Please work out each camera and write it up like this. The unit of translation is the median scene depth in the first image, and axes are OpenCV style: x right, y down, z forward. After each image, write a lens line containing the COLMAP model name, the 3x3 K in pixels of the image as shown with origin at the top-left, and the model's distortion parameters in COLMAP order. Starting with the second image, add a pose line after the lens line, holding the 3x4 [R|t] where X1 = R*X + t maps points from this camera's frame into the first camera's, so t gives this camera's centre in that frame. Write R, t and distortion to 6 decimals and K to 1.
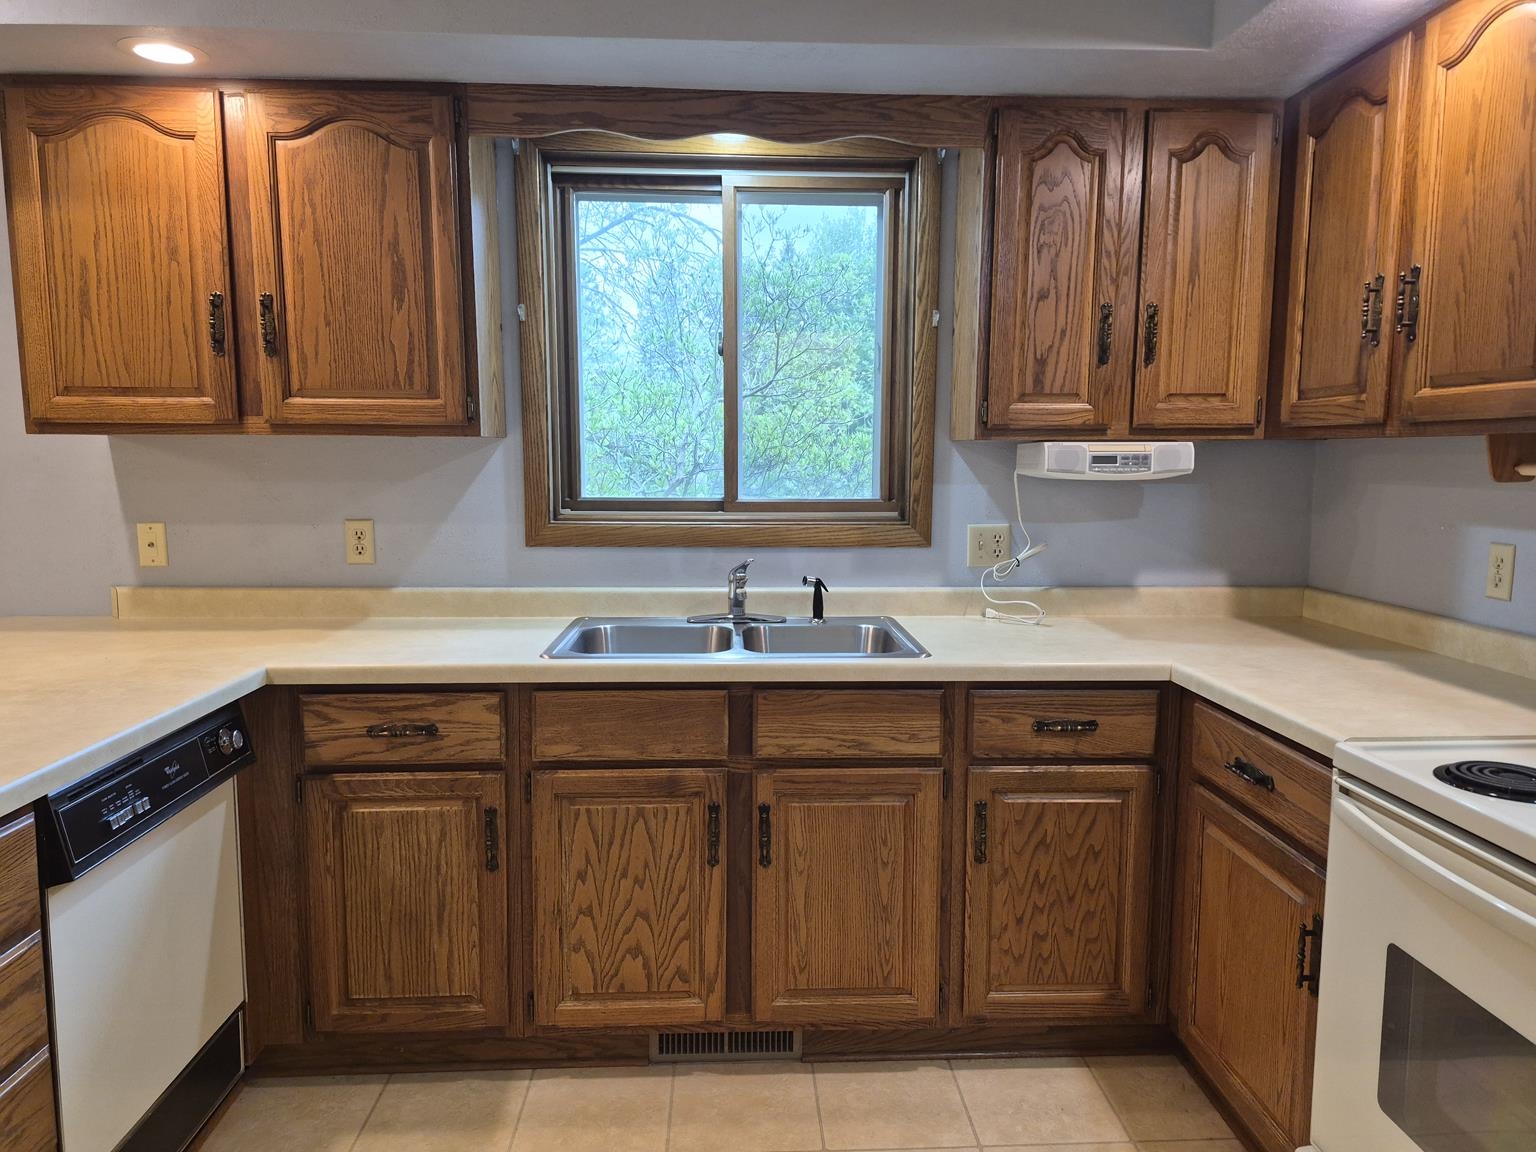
lens RADIAL K [[1063.8, 0, 789.0], [0, 1063.8, 580.1], [0, 0, 1]] dist [0.055791, -0.052334]
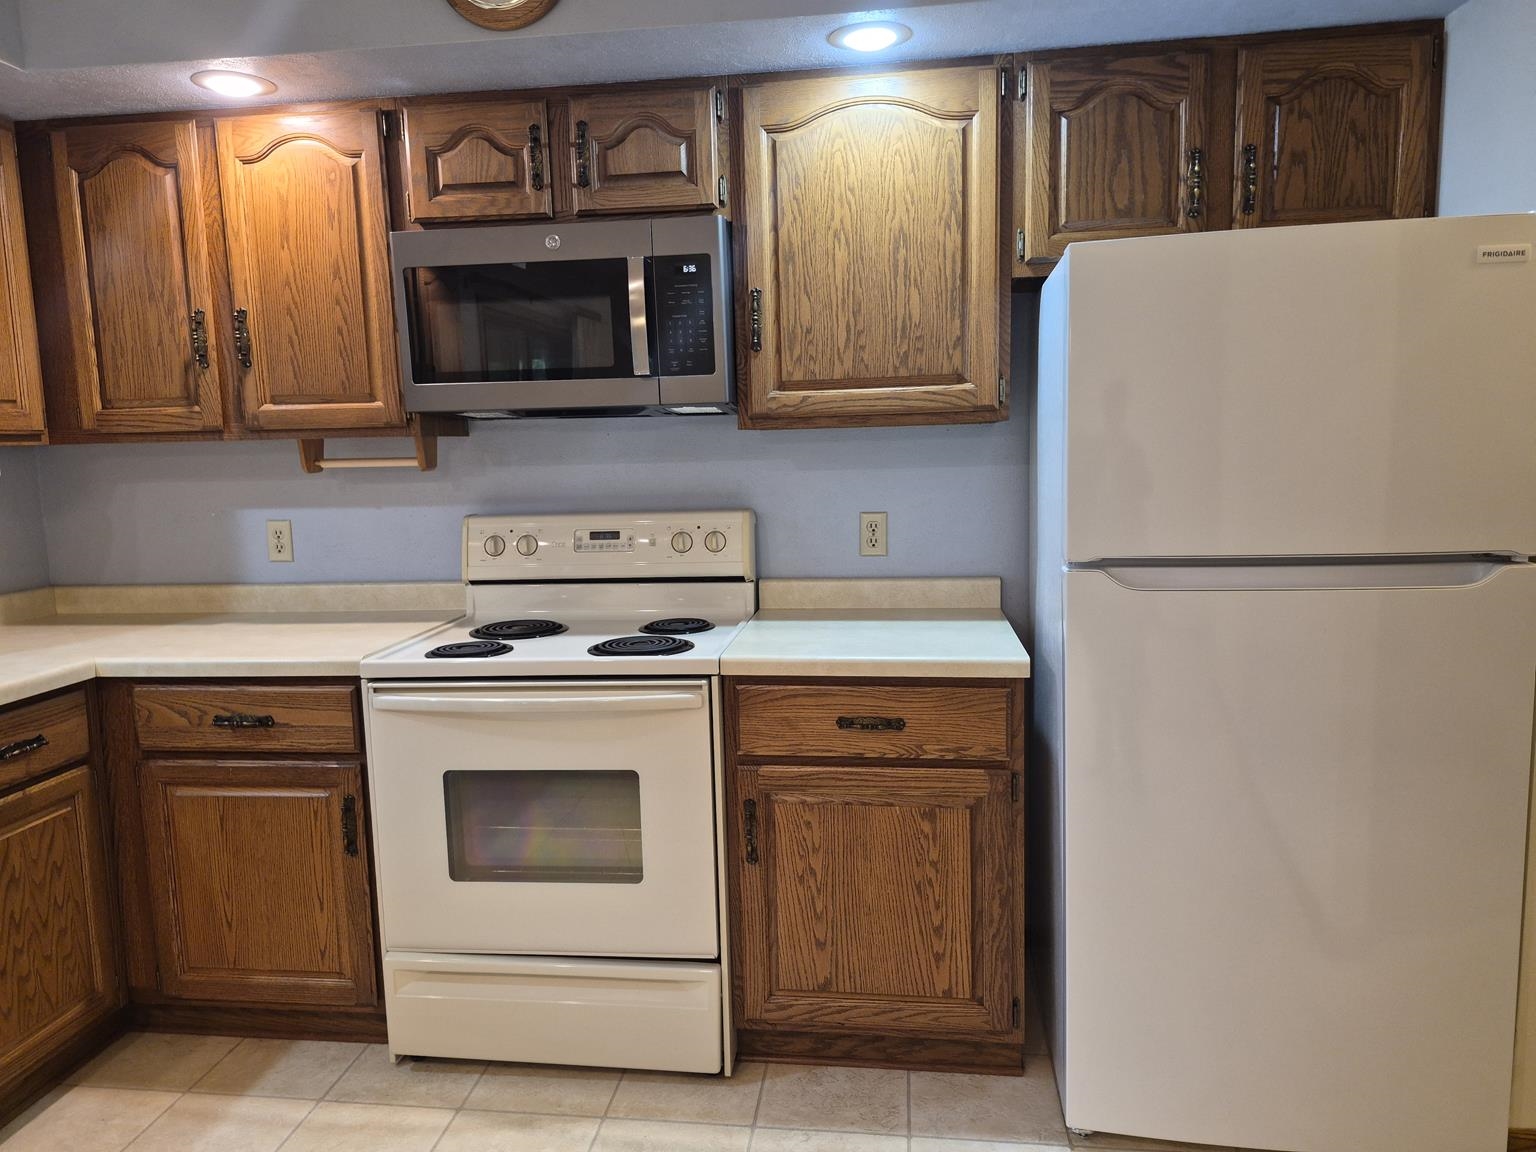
lens RADIAL K [[1063.8, 0, 760.5], [0, 1063.8, 578.2], [0, 0, 1]] dist [0.055791, -0.052334]
pose [[0.192177, -0.136134, 0.971872, -0.509219], [0.140875, 0.983902, 0.109963, -0.023949], [-0.971196, 0.115780, 0.208262, 0.139837]]
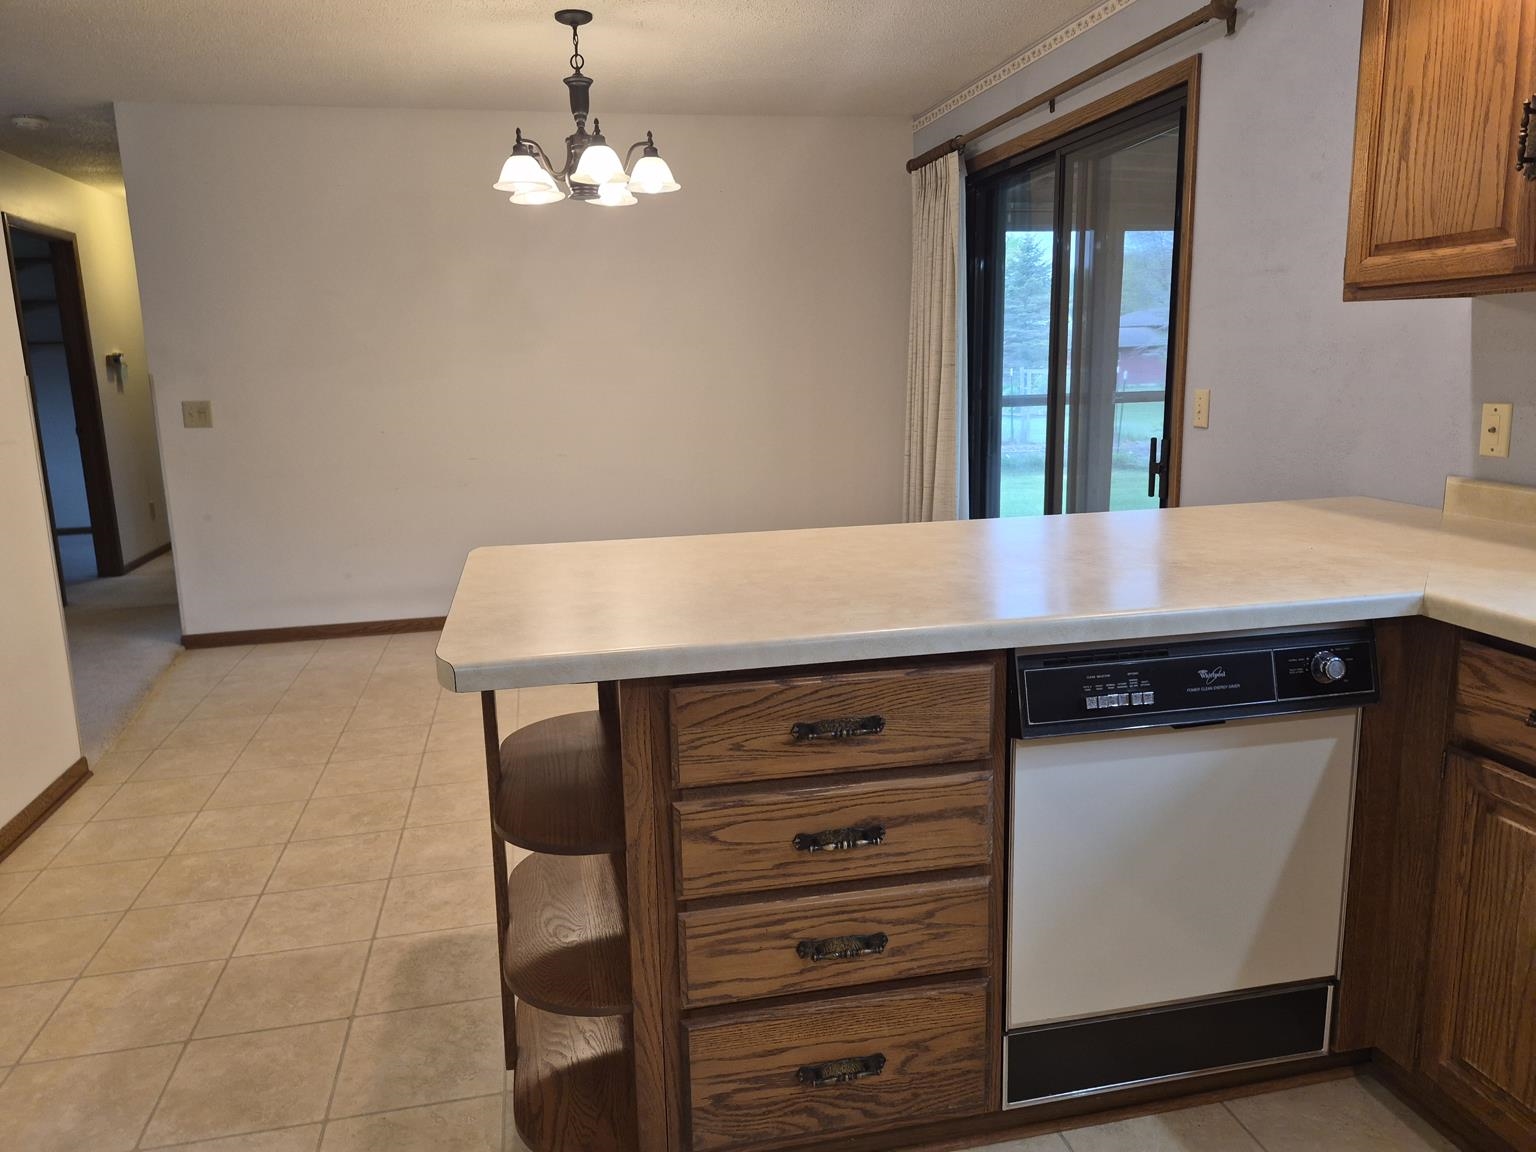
lens RADIAL K [[1063.8, 0, 741.3], [0, 1063.8, 562.2], [0, 0, 1]] dist [0.055791, -0.052334]
pose [[0.141016, 0.176446, -0.974157, 0.177005], [-0.087776, 0.982343, 0.165223, -0.023169], [0.986109, 0.062208, 0.154013, 0.368712]]
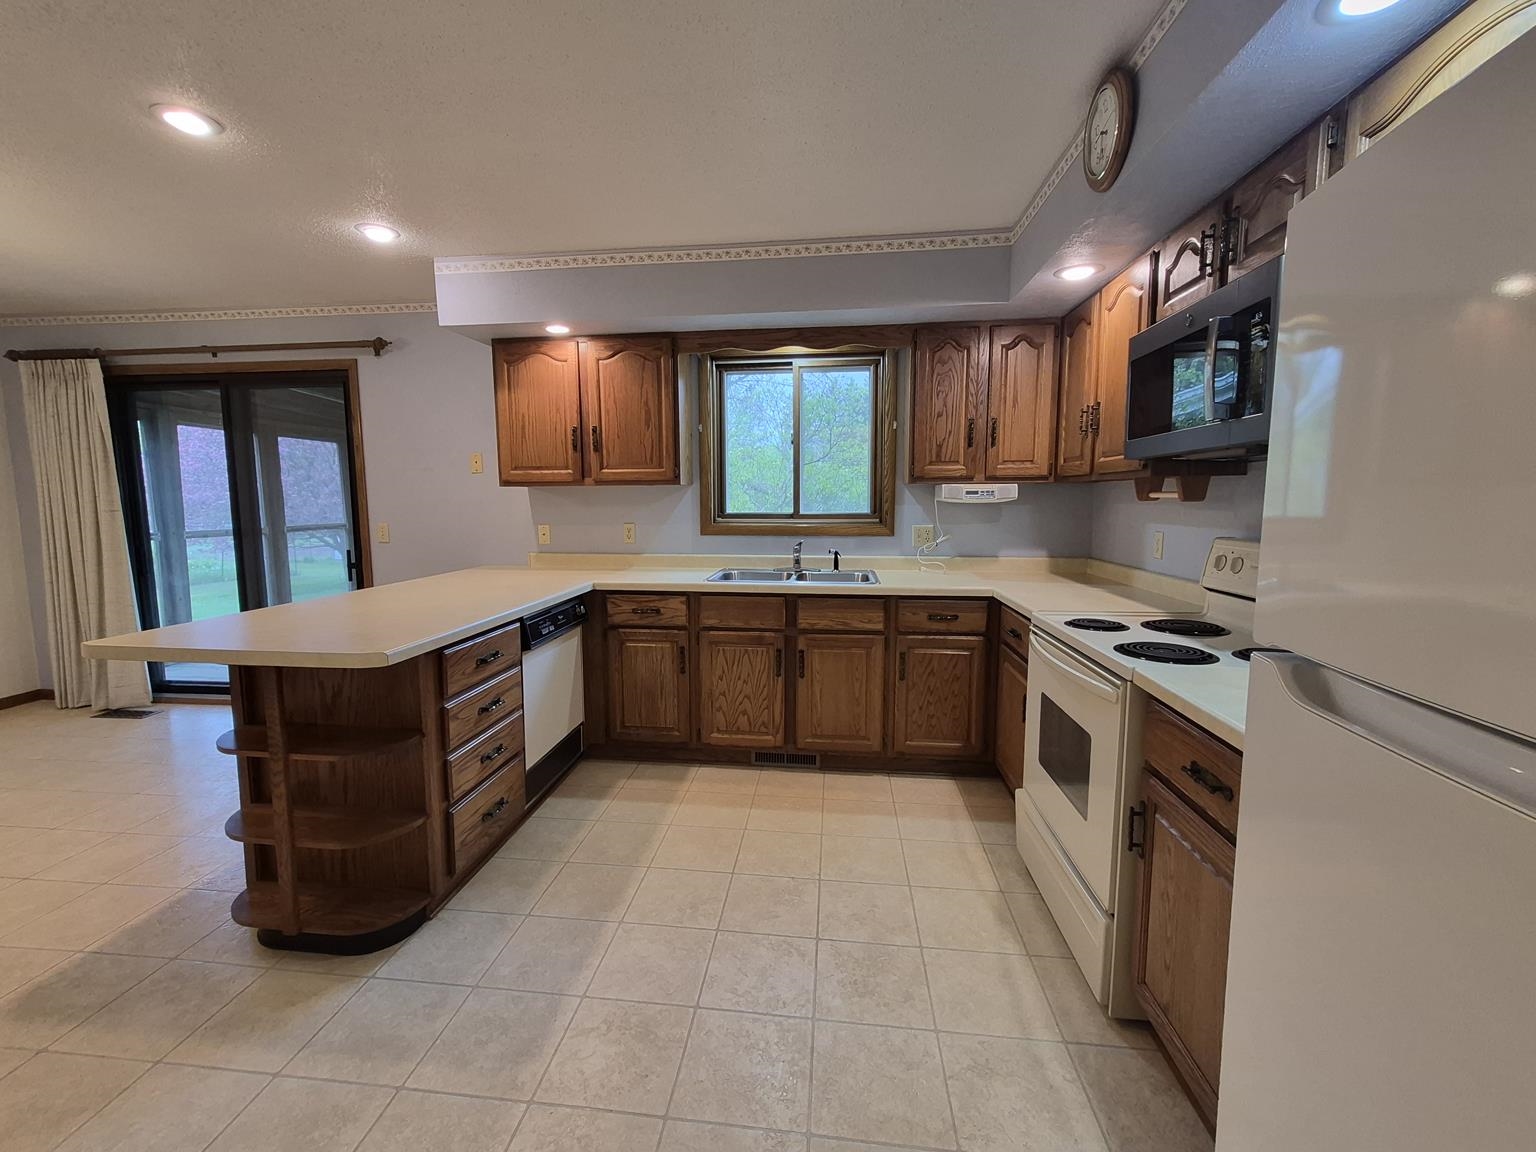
lens RADIAL K [[657.1, 0, 761.4], [0, 657.1, 568.2], [0, 0, 1]] dist [-0.002825, 0.001988]
pose [[0.984765, 0.010013, -0.173600, 0.126112], [-0.011399, 0.999911, -0.006986, 0.051114], [0.173514, 0.008858, 0.984792, -0.347259]]
